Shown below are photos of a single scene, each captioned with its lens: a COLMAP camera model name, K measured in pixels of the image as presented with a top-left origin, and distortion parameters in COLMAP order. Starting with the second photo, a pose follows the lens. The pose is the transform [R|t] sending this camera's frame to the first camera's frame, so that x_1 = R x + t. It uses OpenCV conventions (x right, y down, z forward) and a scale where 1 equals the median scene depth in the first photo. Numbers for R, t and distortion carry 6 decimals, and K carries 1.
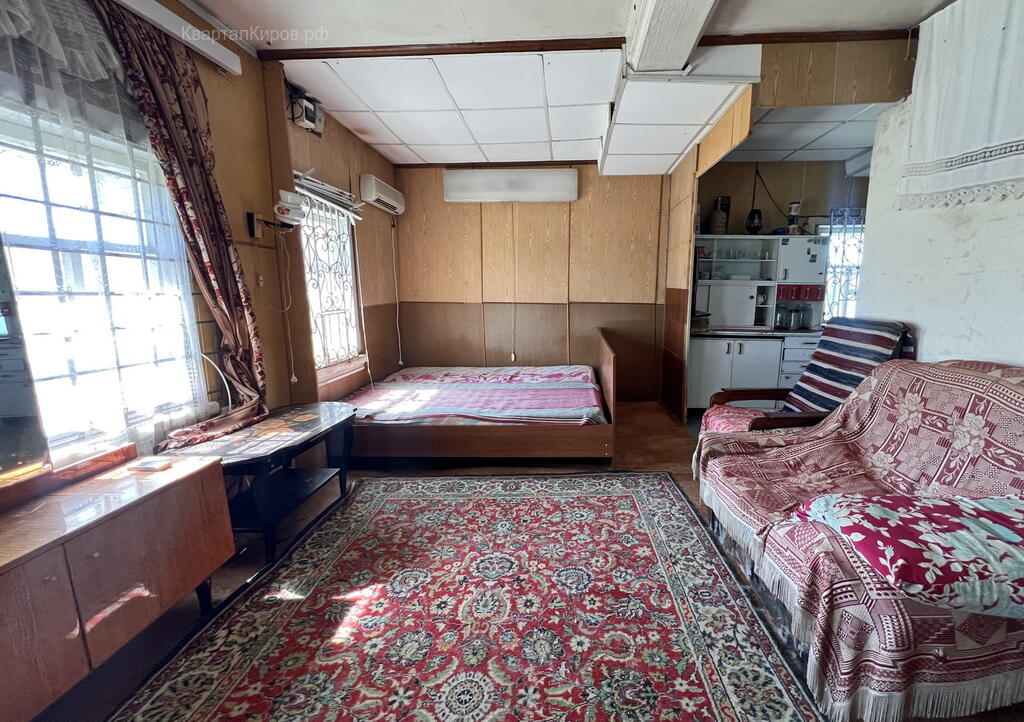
lens RADIAL K [[408.0, 0, 545.6], [0, 408.0, 350.1], [0, 0, 1]] dist [0.010498, -0.002589]
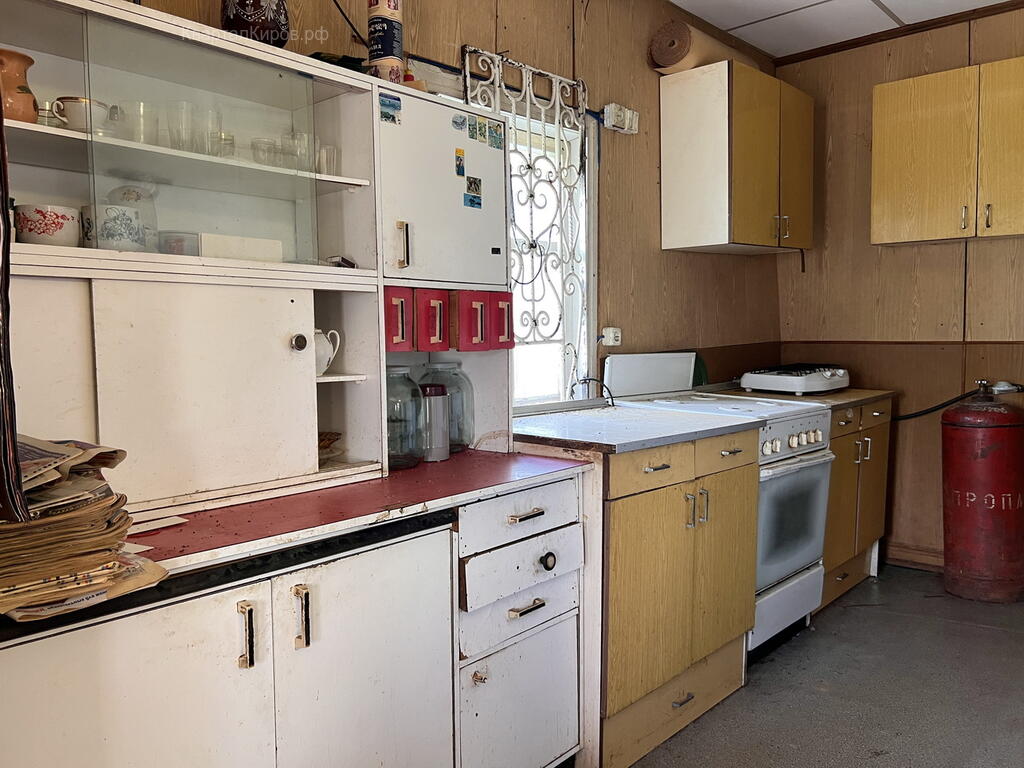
lens RADIAL K [[784.7, 0, 503.9], [0, 784.7, 385.7], [0, 0, 1]] dist [0.048012, -0.046657]
pose [[0.627475, -0.069706, 0.775511, 0.482510], [0.128579, 0.991587, -0.014908, -0.168171], [-0.767947, 0.109069, 0.631159, 1.278154]]
